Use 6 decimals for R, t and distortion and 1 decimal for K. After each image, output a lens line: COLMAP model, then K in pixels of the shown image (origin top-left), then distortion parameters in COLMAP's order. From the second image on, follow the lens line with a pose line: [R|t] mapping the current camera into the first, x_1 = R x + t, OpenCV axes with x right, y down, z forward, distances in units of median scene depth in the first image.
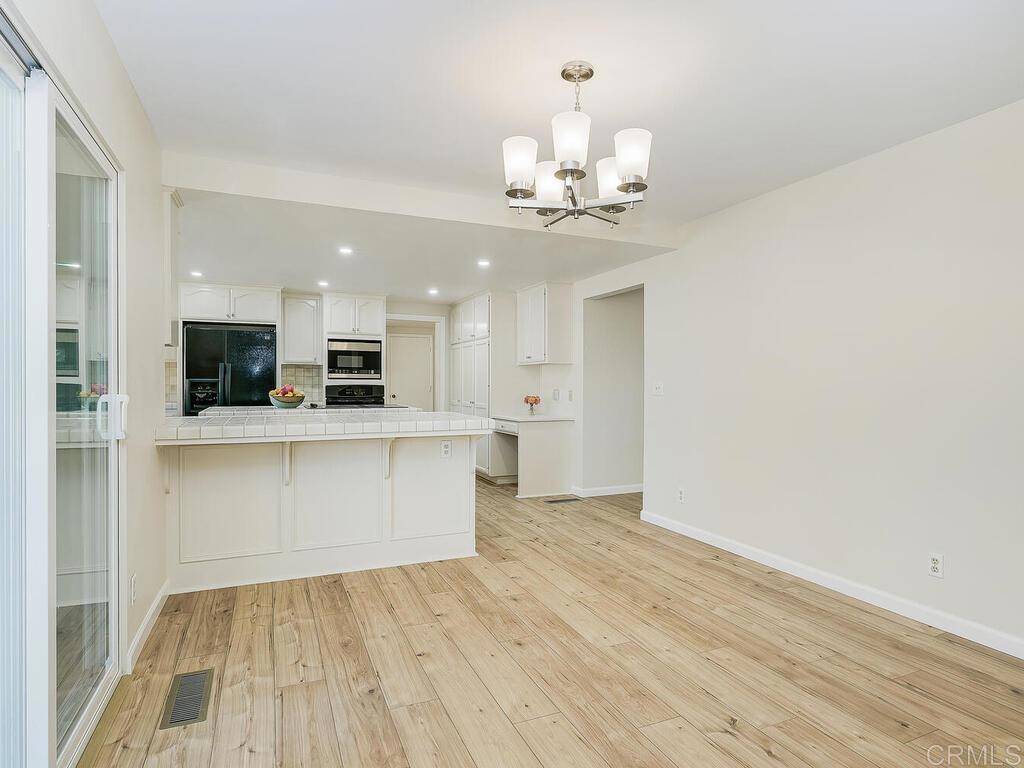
lens RADIAL K [[563.4, 0, 527.0], [0, 563.4, 383.7], [0, 0, 1]] dist [0.002895, 0.000221]
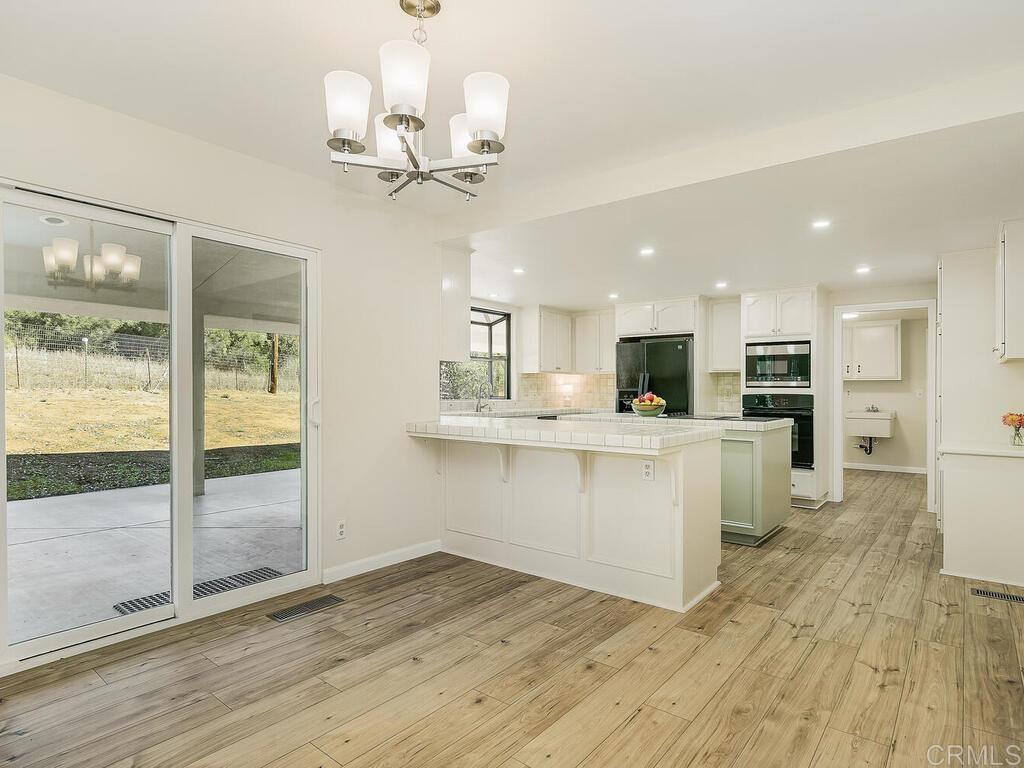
lens RADIAL K [[566.2, 0, 515.9], [0, 566.2, 391.7], [0, 0, 1]] dist [-0.011183, -0.000830]
pose [[0.460791, -0.002204, -0.887506, 0.541047], [-0.002442, 0.999990, -0.003751, 0.004951], [0.887506, 0.003896, 0.460781, 0.475340]]
